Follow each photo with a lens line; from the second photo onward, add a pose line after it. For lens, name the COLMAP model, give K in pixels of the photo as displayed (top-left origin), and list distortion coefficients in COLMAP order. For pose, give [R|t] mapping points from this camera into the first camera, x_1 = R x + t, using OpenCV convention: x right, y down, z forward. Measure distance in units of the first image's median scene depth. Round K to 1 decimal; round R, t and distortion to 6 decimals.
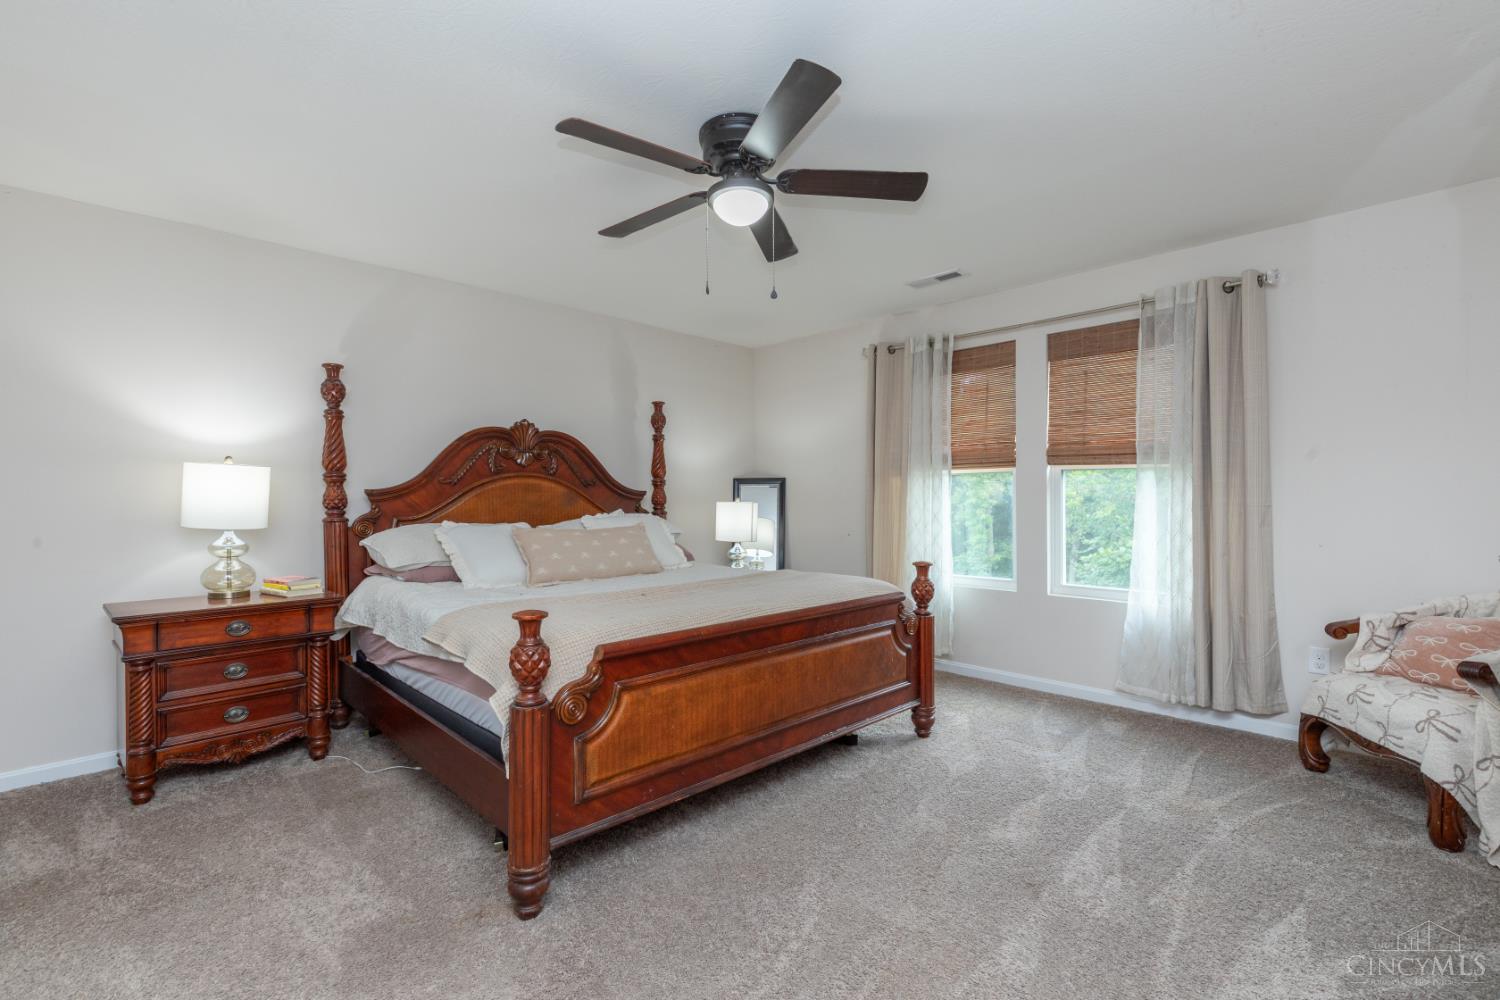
lens RADIAL K [[706.1, 0, 745.9], [0, 706.1, 497.5], [0, 0, 1]] dist [0.008701, 0.000507]
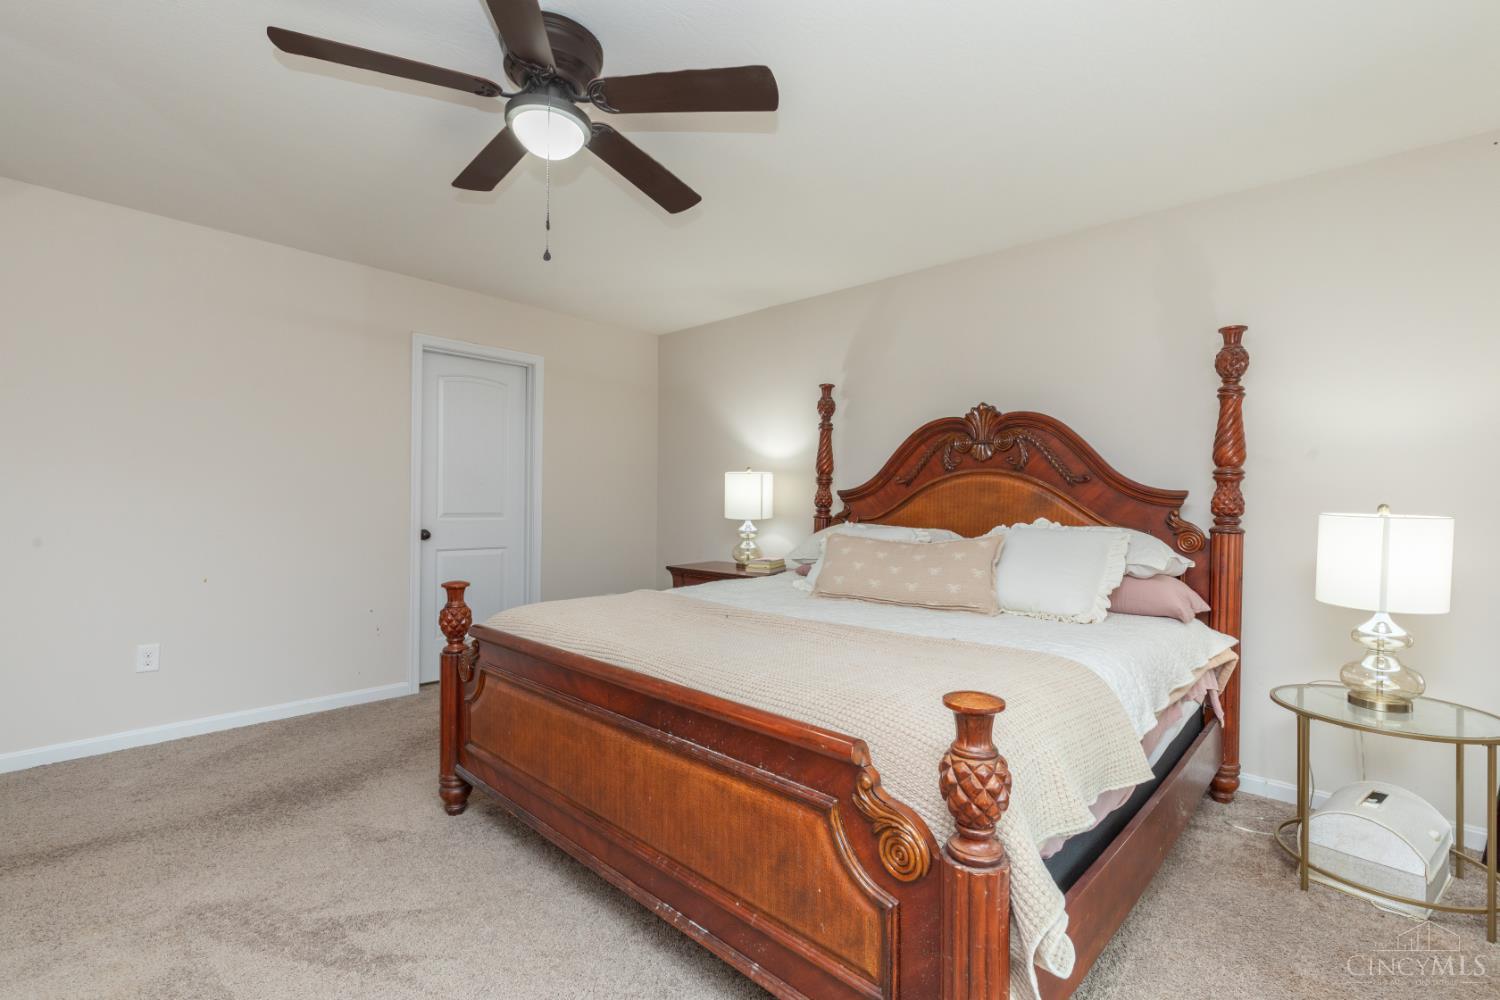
lens RADIAL K [[672.2, 0, 745.0], [0, 672.2, 500.5], [0, 0, 1]] dist [0.021122, -0.000897]
pose [[0.034111, 0.004754, -0.999407, 0.492272], [-0.015459, 0.999872, 0.004228, 0.002125], [0.999298, 0.015306, 0.034181, 0.777558]]
